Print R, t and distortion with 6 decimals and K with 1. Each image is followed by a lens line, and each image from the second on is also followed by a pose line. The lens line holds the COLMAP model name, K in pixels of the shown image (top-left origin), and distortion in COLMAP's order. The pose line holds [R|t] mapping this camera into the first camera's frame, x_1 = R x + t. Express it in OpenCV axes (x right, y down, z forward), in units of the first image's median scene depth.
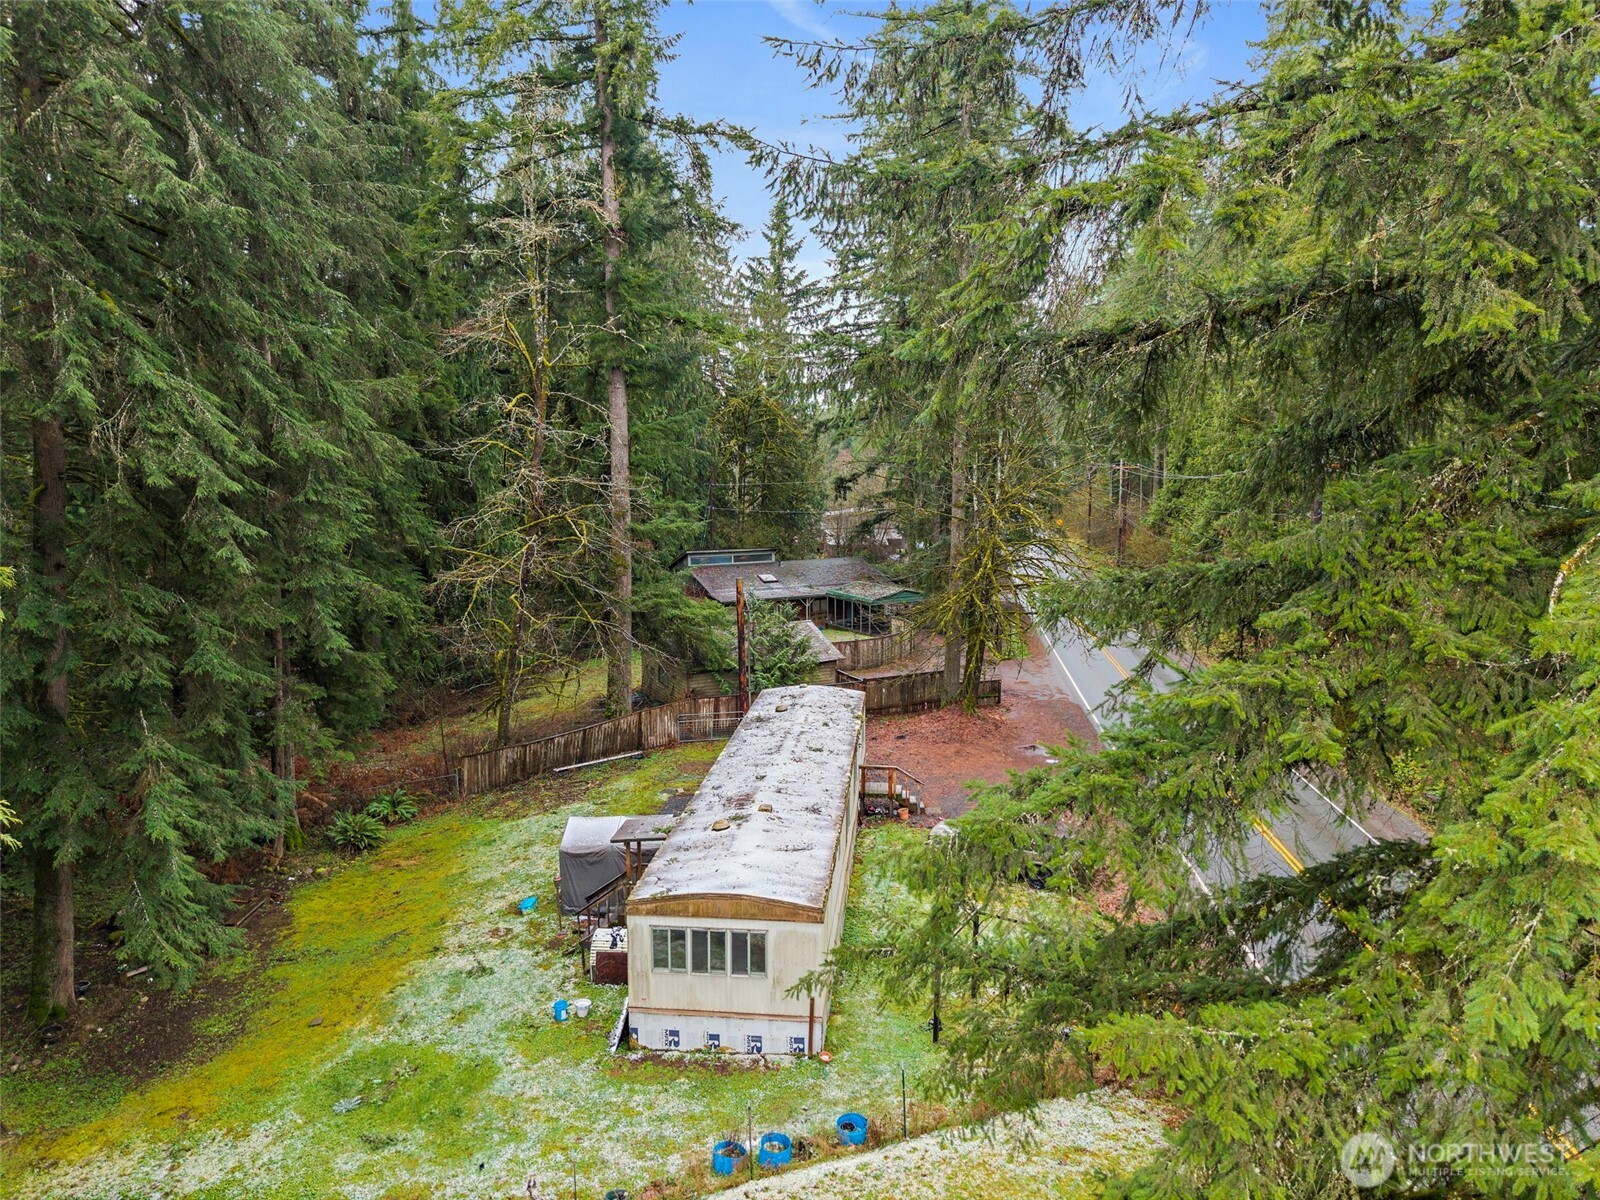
lens RADIAL K [[1091.4, 0, 795.8], [0, 1091.4, 603.9], [0, 0, 1]] dist [0.053945, -0.078337]
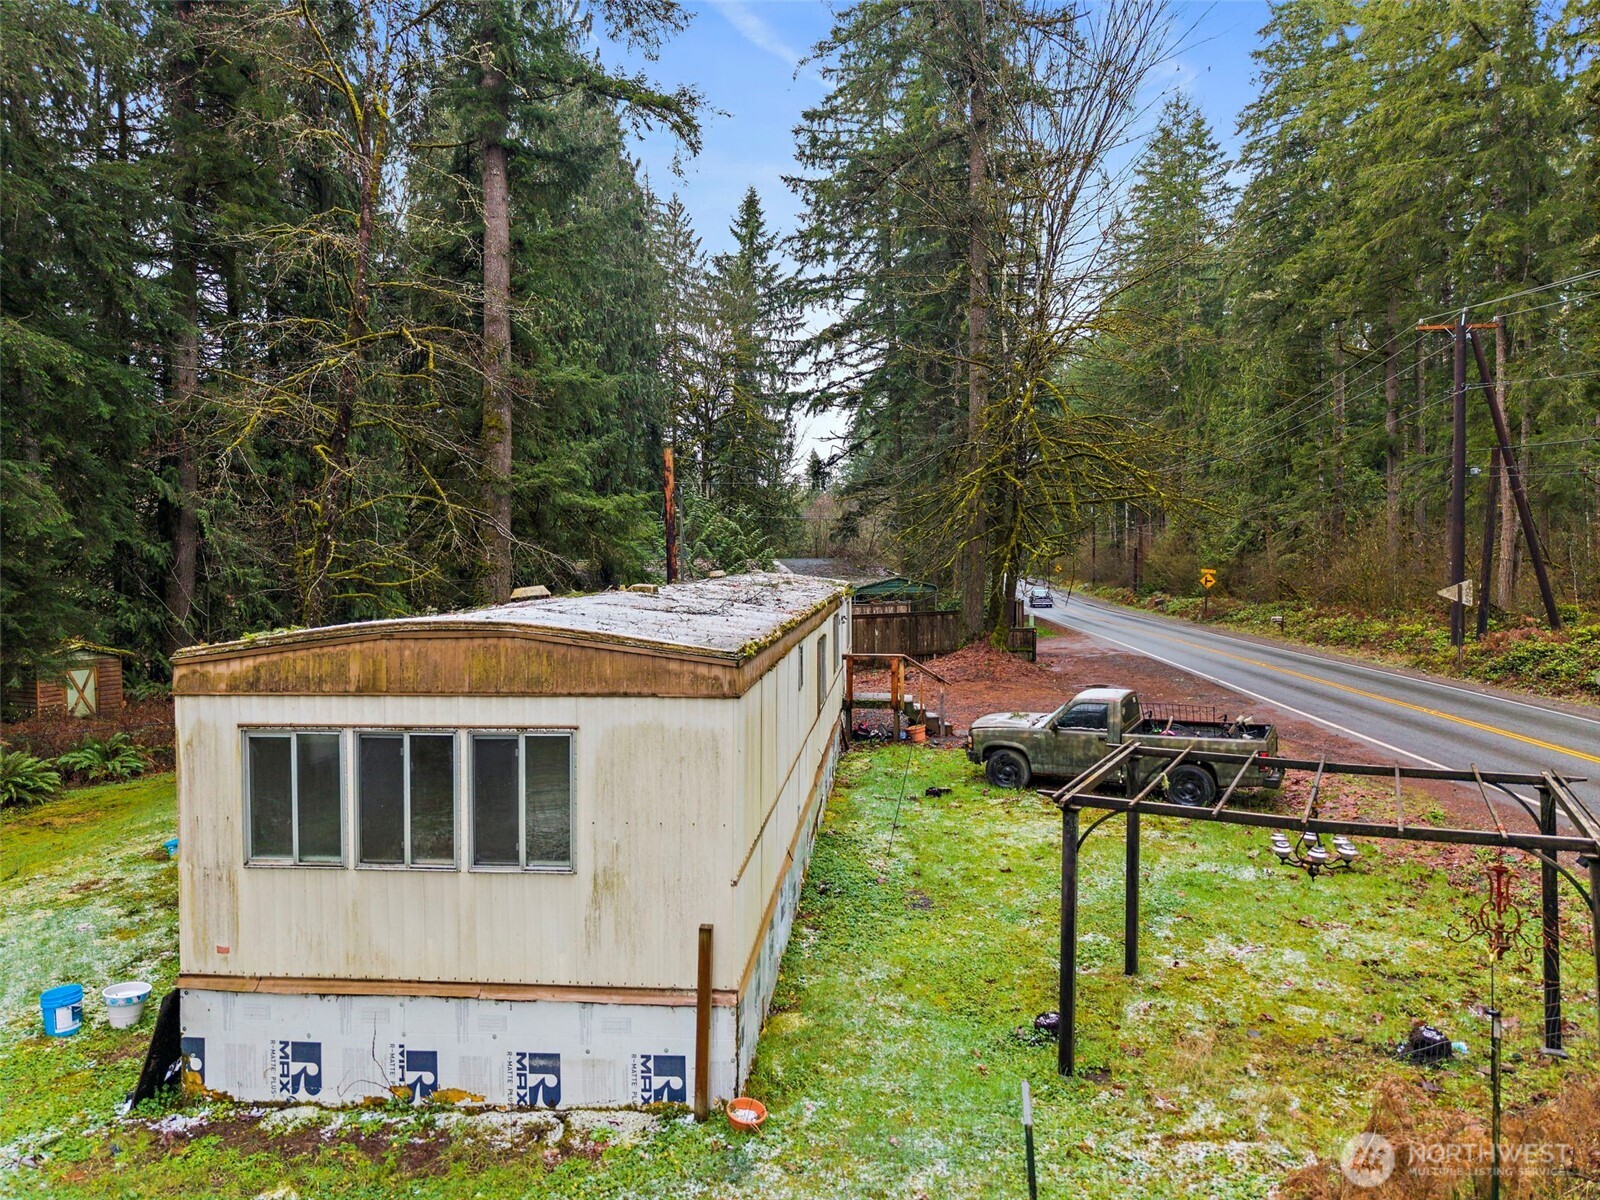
lens RADIAL K [[1084.3, 0, 794.6], [0, 1084.3, 597.6], [0, 0, 1]] dist [0.019853, -0.003691]
pose [[0.999877, -0.002816, 0.015422, 0.036075], [0.004430, 0.994397, -0.105620, 0.286699], [-0.015039, 0.105675, 0.994287, 0.644933]]
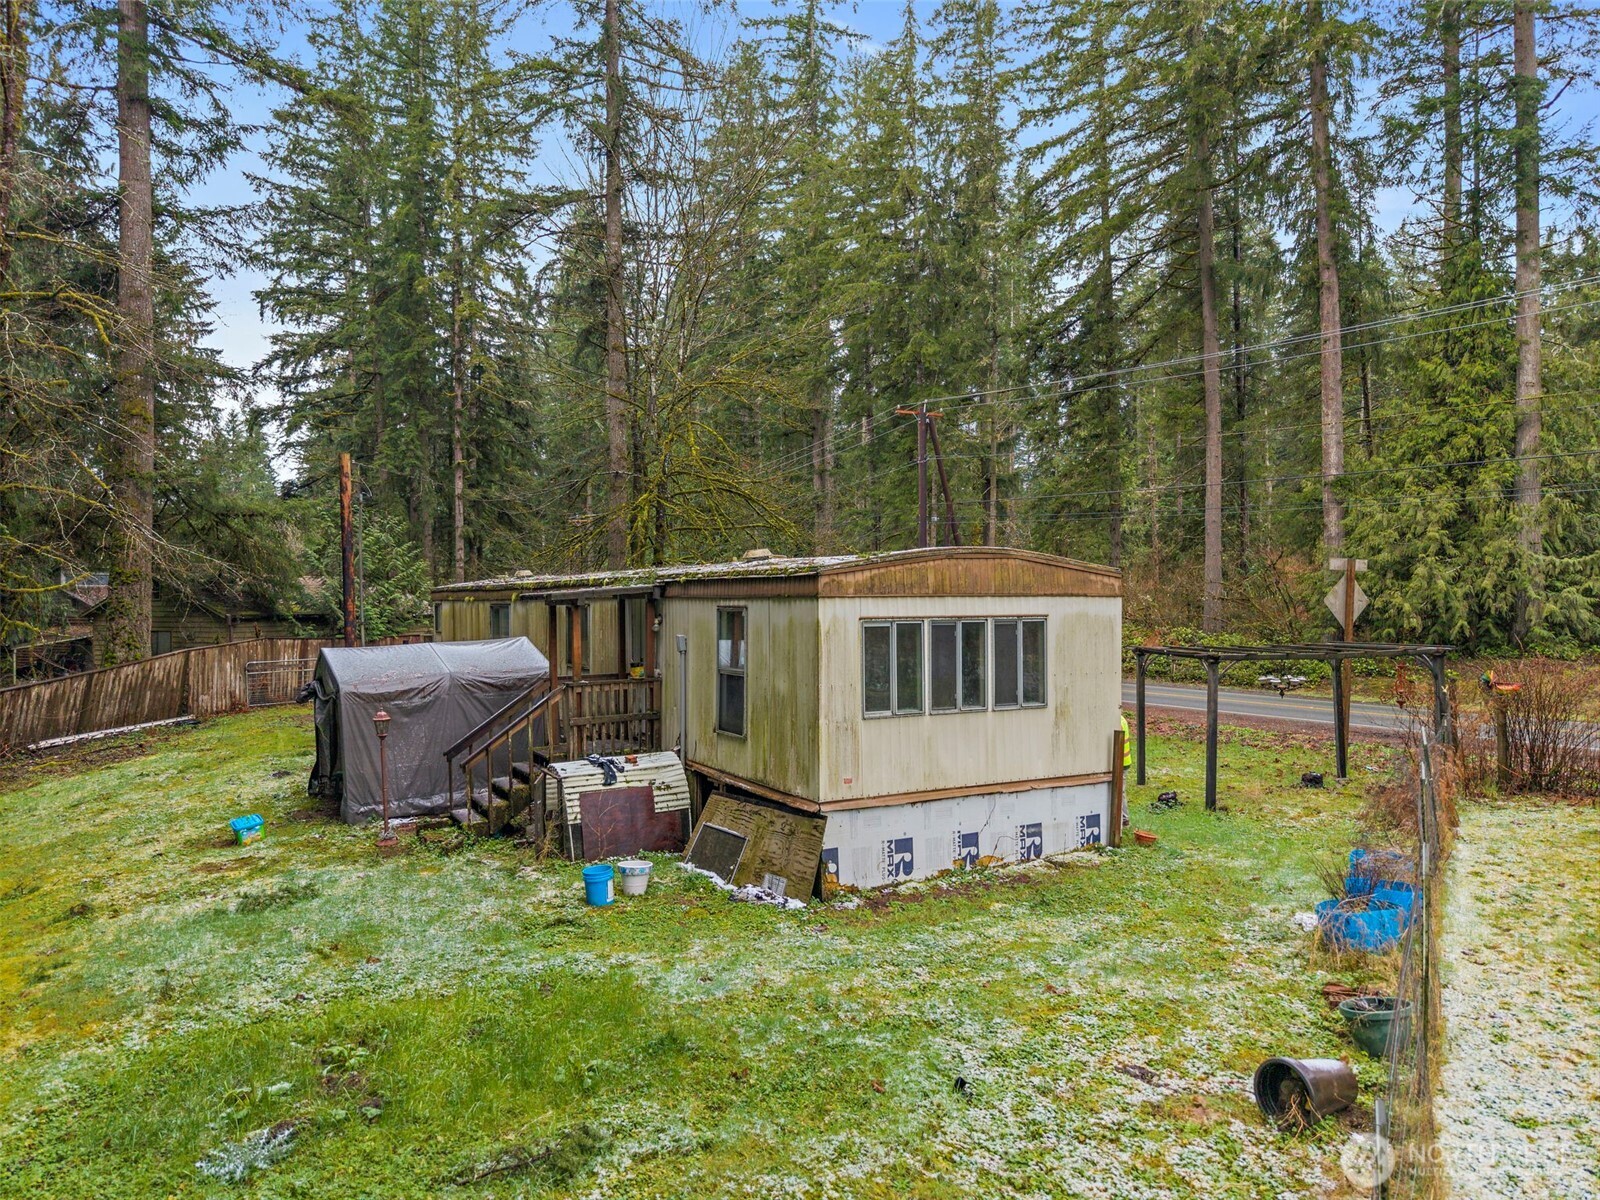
lens RADIAL K [[1077.2, 0, 805.7], [0, 1077.2, 606.6], [0, 0, 1]] dist [0.058326, -0.070325]
pose [[0.810167, -0.002984, 0.586191, -0.427379], [0.085304, 0.989942, -0.112859, 0.335673], [-0.579959, 0.141439, 0.802273, 0.623759]]
